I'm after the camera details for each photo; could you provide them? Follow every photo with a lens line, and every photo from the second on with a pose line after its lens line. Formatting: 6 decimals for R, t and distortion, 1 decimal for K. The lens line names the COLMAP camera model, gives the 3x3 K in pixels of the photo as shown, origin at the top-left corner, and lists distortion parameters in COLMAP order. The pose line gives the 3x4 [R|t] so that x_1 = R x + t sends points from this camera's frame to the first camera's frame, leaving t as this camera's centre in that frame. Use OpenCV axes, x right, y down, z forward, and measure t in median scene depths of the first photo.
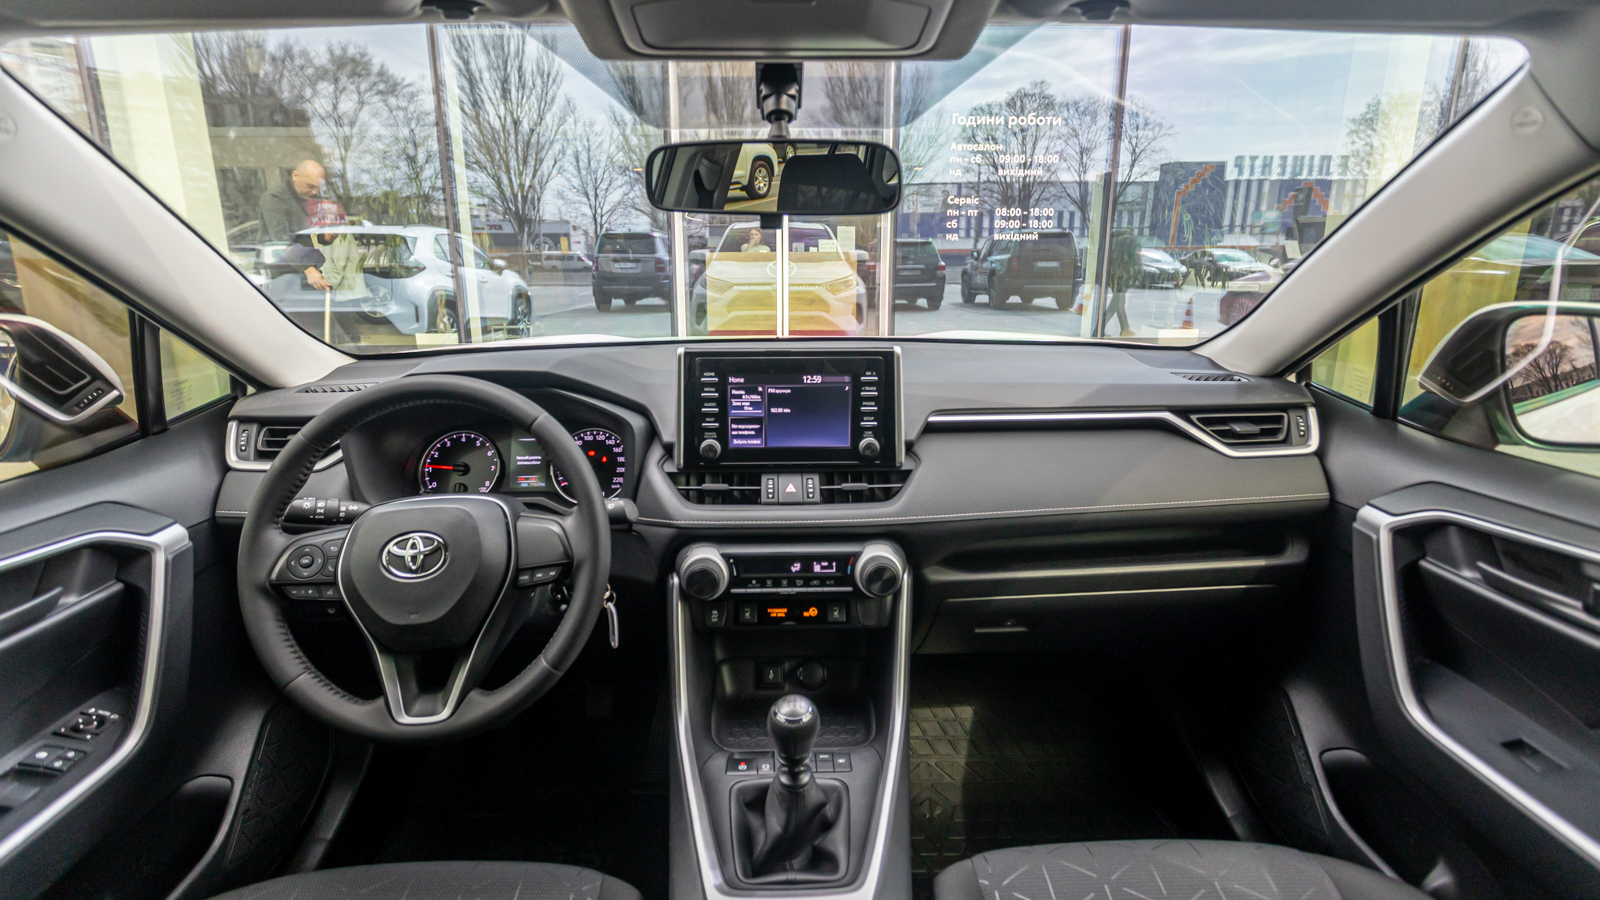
lens RADIAL K [[745.7, 0, 786.4], [0, 745.7, 427.5], [0, 0, 1]] dist [0.007777, 0.000314]
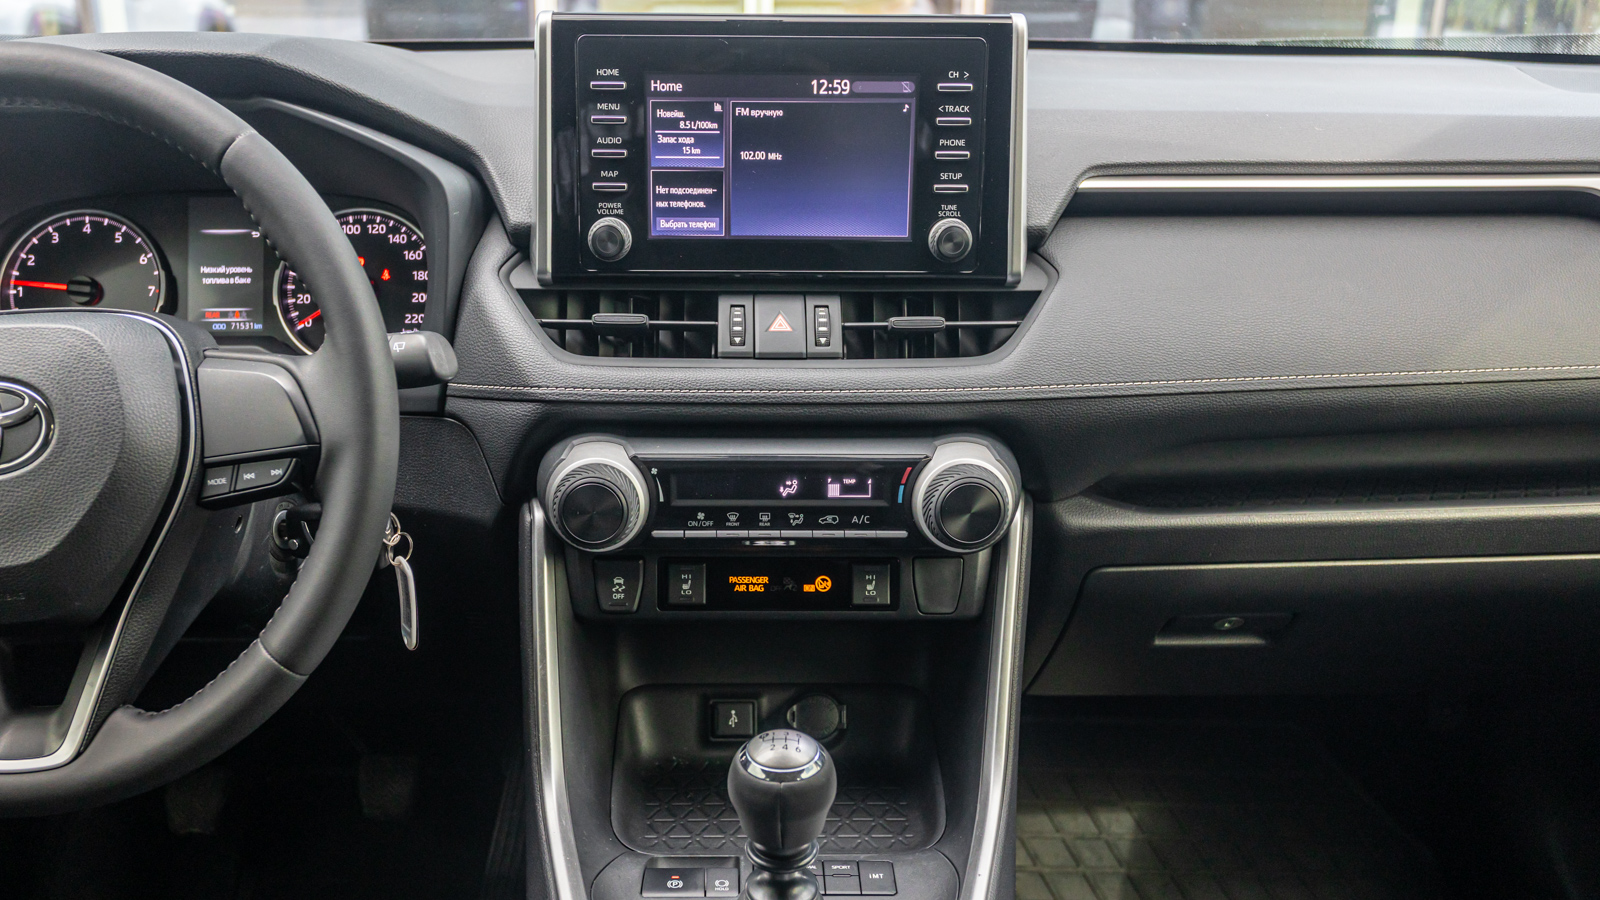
lens RADIAL K [[1496.3, 0, 738.2], [0, 1496.3, 509.6], [0, 0, 1]] dist [0.015585, 0.000000]
pose [[0.999815, 0.013892, -0.013341, -0.006557], [-0.012089, 0.991851, 0.126826, 0.077417], [0.014994, -0.126641, 0.991835, 0.048535]]
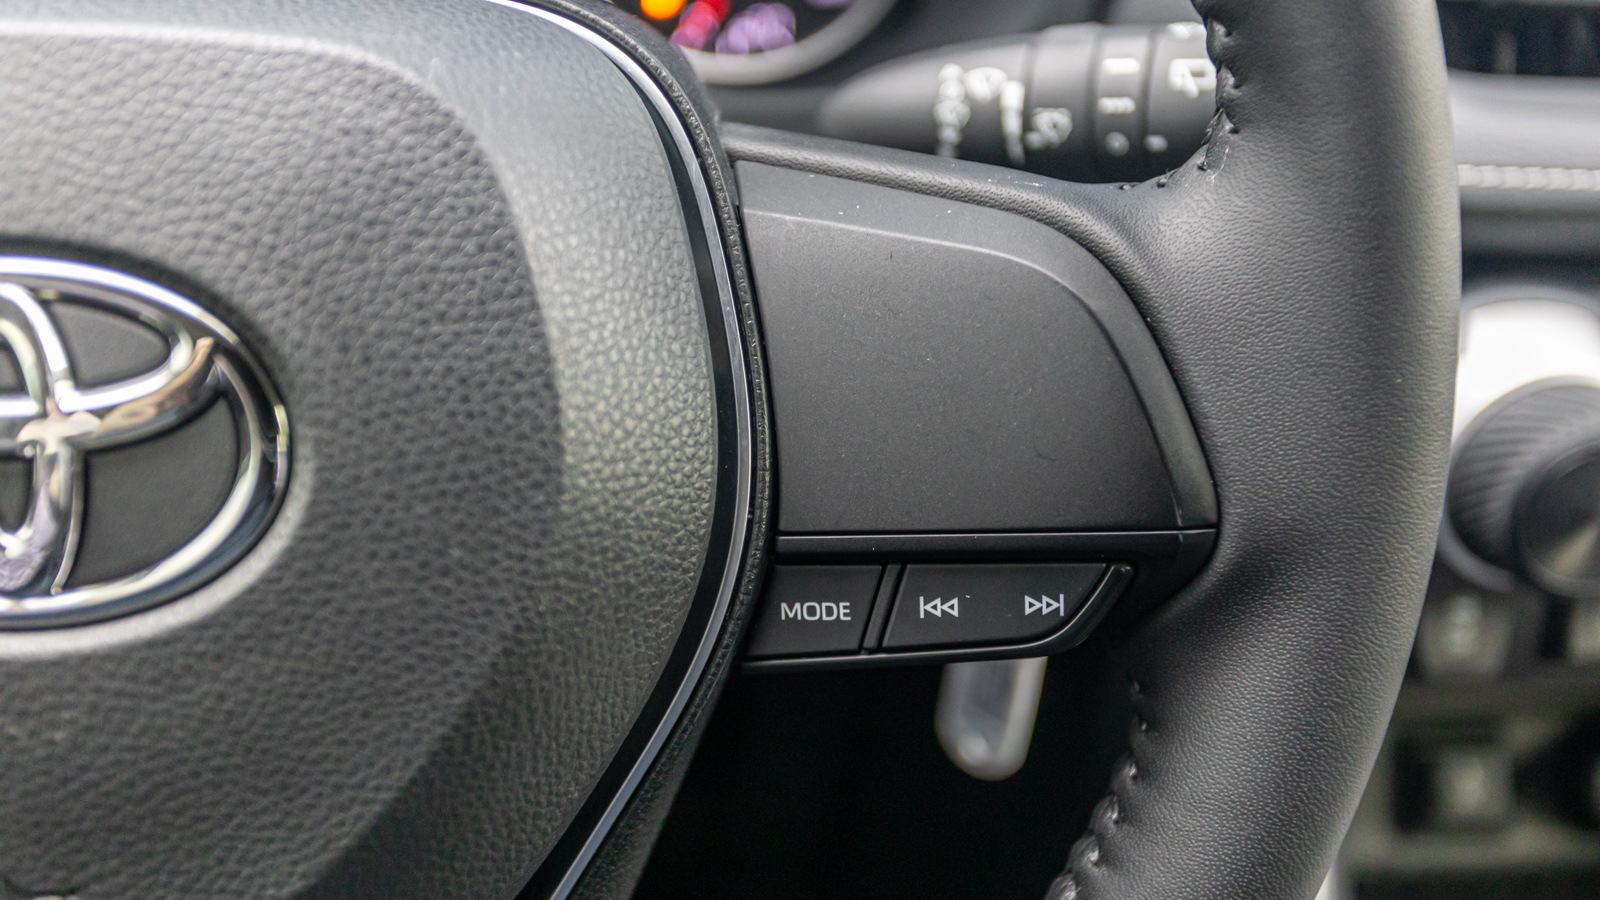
lens RADIAL K [[1653.6, 0, 816.9], [0, 1653.6, 447.6], [0, 0, 1]] dist [0.022623, 0.000000]
pose [[0.996971, 0.064305, 0.043736, -0.302891], [-0.074616, 0.949453, 0.304911, 0.063854], [-0.021918, -0.307251, 0.951376, 0.590071]]
